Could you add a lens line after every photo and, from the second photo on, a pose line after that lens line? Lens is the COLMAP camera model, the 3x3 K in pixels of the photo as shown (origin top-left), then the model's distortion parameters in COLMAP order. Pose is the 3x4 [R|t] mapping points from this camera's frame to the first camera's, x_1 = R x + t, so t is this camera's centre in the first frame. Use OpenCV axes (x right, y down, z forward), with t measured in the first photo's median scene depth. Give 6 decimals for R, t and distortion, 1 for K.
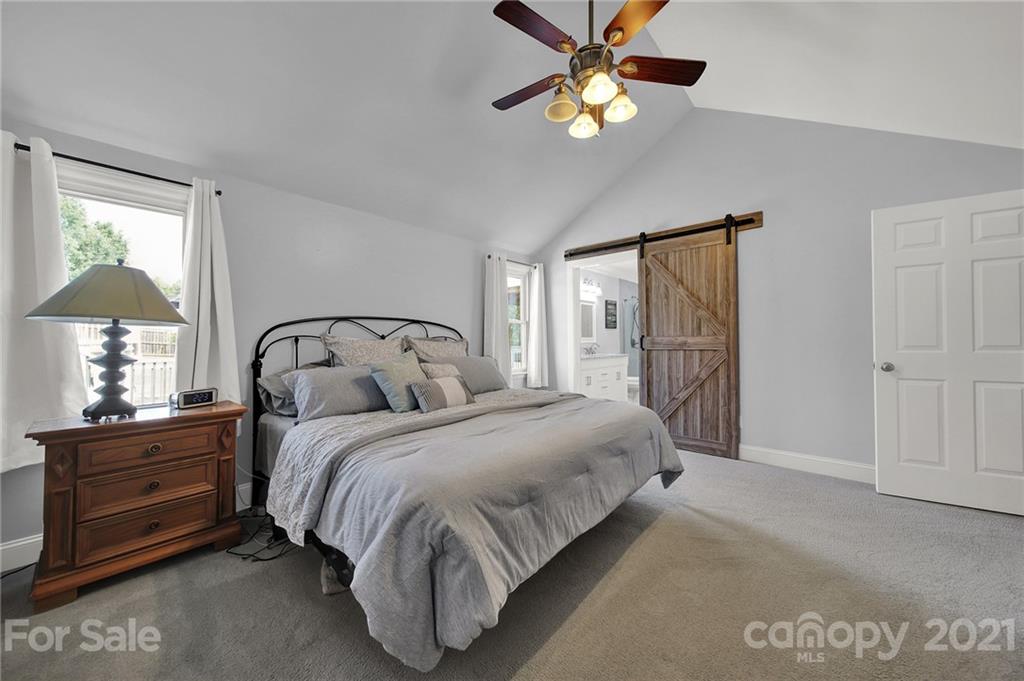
lens RADIAL K [[364.8, 0, 508.4], [0, 364.8, 339.9], [0, 0, 1]] dist [-0.000628, -0.000065]
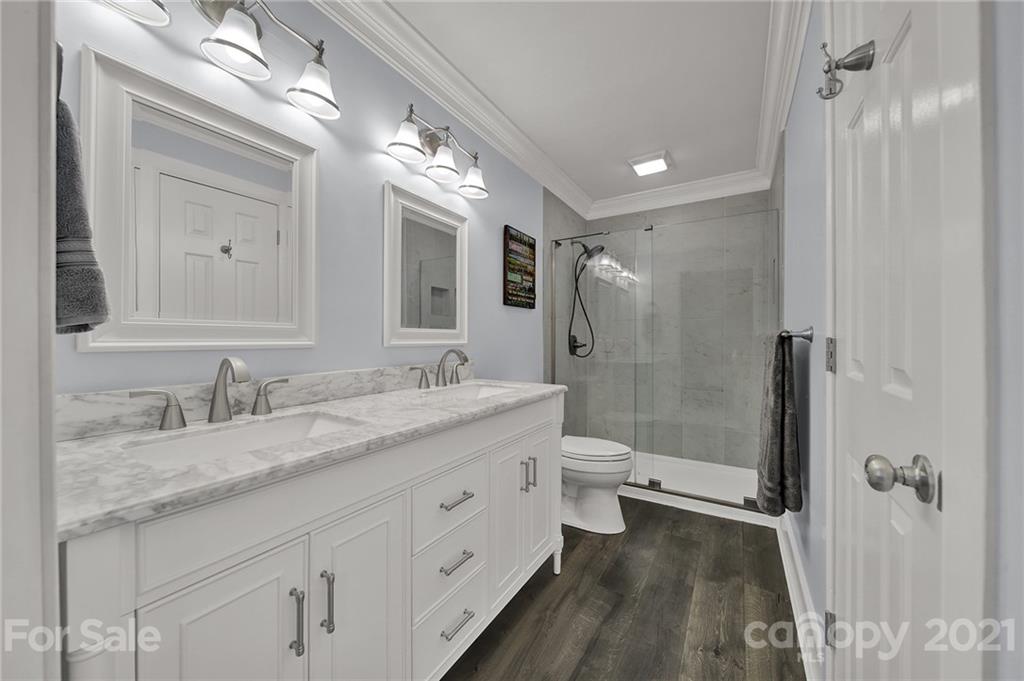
lens RADIAL K [[364.8, 0, 512.7], [0, 364.8, 339.8], [0, 0, 1]] dist [-0.000628, -0.000065]
pose [[0.981910, 0.007200, 0.189209, 0.354608], [-0.009151, 0.999914, 0.009437, -0.002543], [-0.189125, -0.010998, 0.981891, 1.105846]]
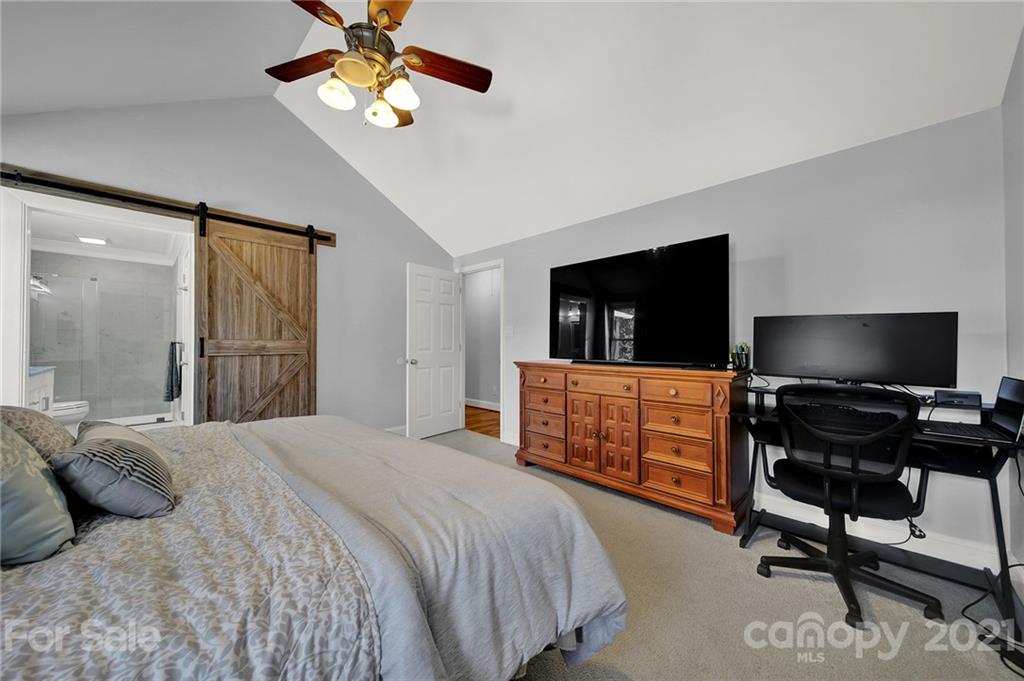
lens RADIAL K [[364.8, 0, 511.6], [0, 364.8, 341.5], [0, 0, 1]] dist [-0.000628, -0.000065]
pose [[0.038278, 0.014706, 0.999159, -0.380850], [-0.003647, 0.999887, -0.014577, 0.004569], [-0.999260, -0.003086, 0.038327, 0.341208]]
